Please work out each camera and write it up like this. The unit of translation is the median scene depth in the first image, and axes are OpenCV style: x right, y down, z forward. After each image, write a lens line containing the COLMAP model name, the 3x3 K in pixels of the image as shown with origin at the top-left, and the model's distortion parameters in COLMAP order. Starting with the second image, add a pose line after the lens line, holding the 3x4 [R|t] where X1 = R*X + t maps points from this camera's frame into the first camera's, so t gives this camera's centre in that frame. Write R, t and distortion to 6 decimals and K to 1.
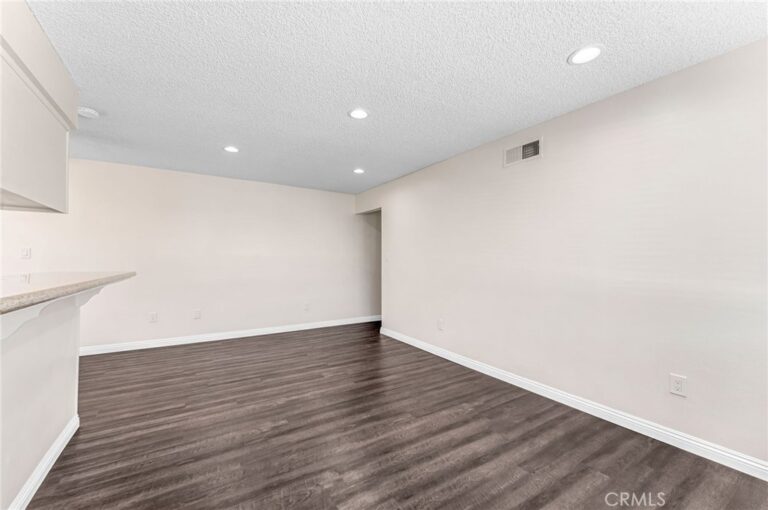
lens RADIAL K [[309.1, 0, 379.3], [0, 309.1, 254.3], [0, 0, 1]] dist [0.001673, 0.000479]
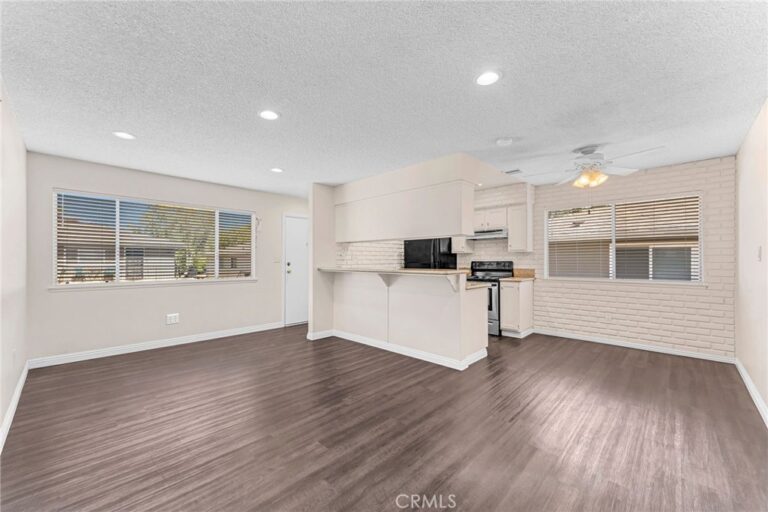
lens RADIAL K [[306.4, 0, 379.1], [0, 306.4, 258.0], [0, 0, 1]] dist [0.000209, -0.000043]
pose [[-0.971884, -0.004652, -0.235416, -0.172387], [0.001077, 0.999707, -0.024200, 0.027519], [0.235459, -0.023774, -0.971593, 1.961720]]
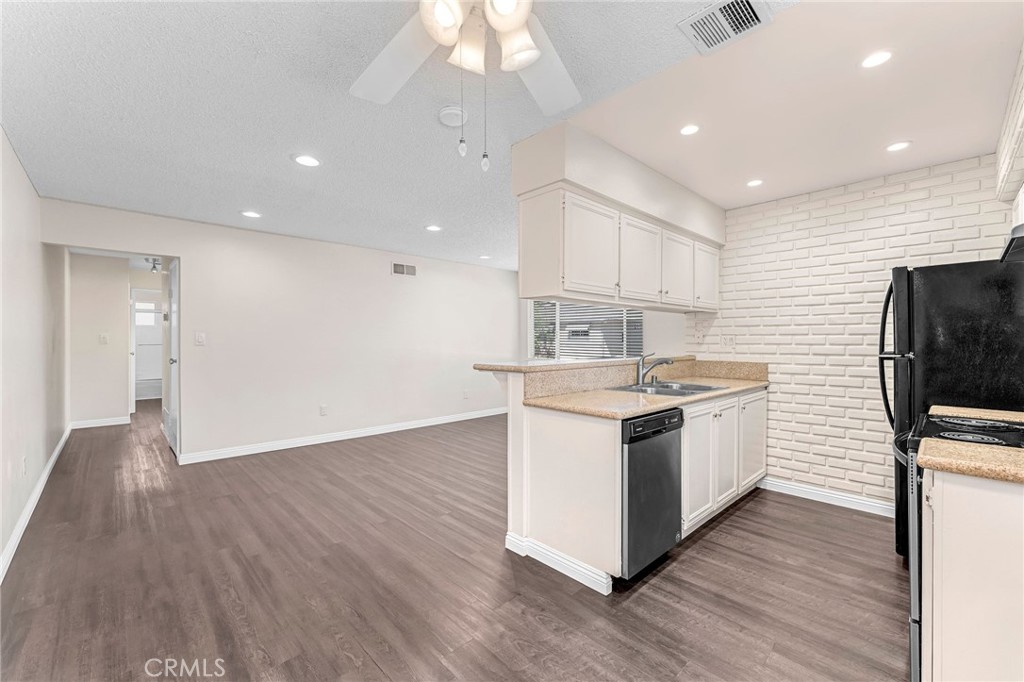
lens RADIAL K [[419.1, 0, 503.2], [0, 419.1, 341.3], [0, 0, 1]] dist [0.000089, 0.000067]
pose [[-0.192251, -0.009577, 0.981299, -1.716450], [-0.018020, 0.999818, 0.006227, -0.012056], [-0.981180, -0.016486, -0.192388, 1.010466]]
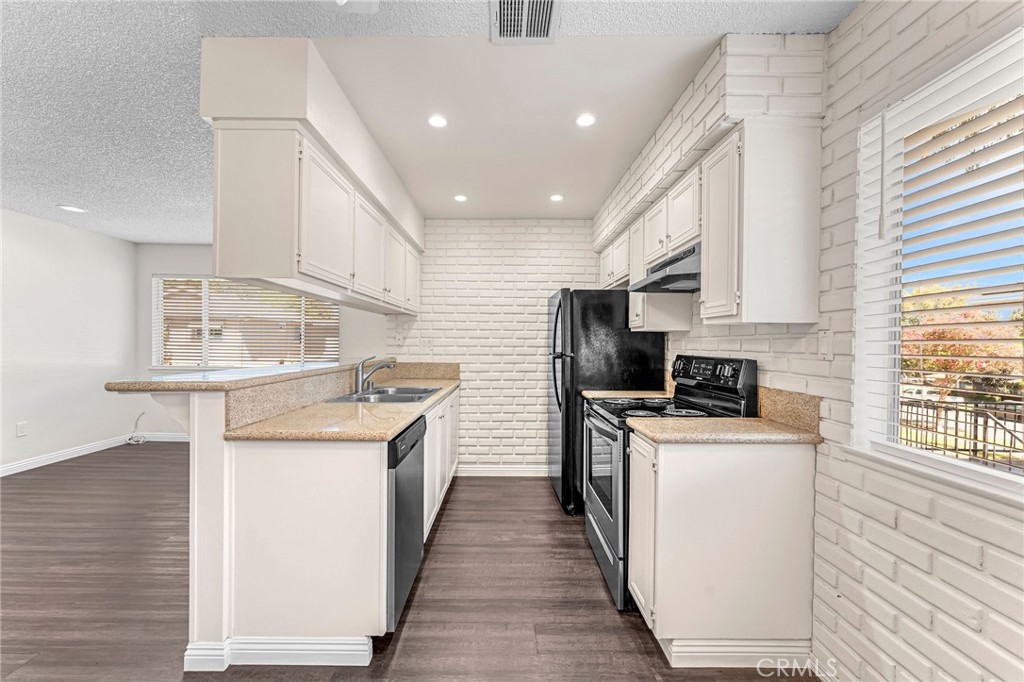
lens RADIAL K [[408.6, 0, 505.4], [0, 408.6, 343.6], [0, 0, 1]] dist [0.000209, -0.000043]
pose [[-0.848991, -0.014161, 0.528218, -1.479404], [-0.021742, 0.999730, -0.008143, -0.010707], [-0.527960, -0.018398, -0.849070, 1.075930]]
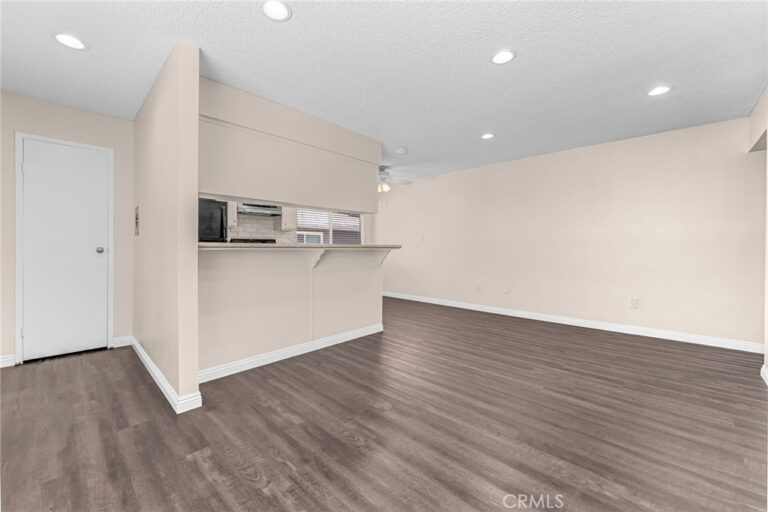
lens RADIAL K [[324.9, 0, 384.0], [0, 324.9, 256.0], [0, 0, 1]] dist [0.000283, 0.000017]
pose [[0.260216, 0.038516, -0.964782, 0.708796], [0.007755, 0.999088, 0.041977, 0.028679], [0.965519, -0.018405, 0.259680, 0.418796]]
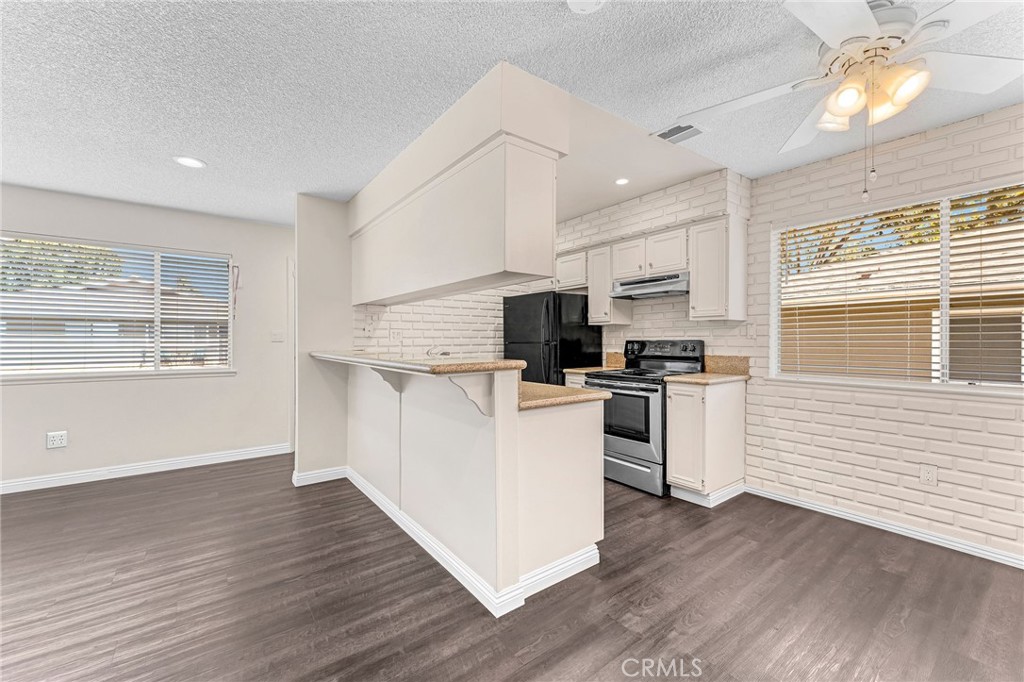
lens RADIAL K [[412.1, 0, 505.7], [0, 412.1, 340.0], [0, 0, 1]] dist [0.001673, 0.000479]
pose [[-0.996870, -0.003568, -0.078977, -0.755199], [-0.002197, 0.999845, -0.017443, 0.024965], [0.079027, -0.017215, -0.996724, 1.482947]]
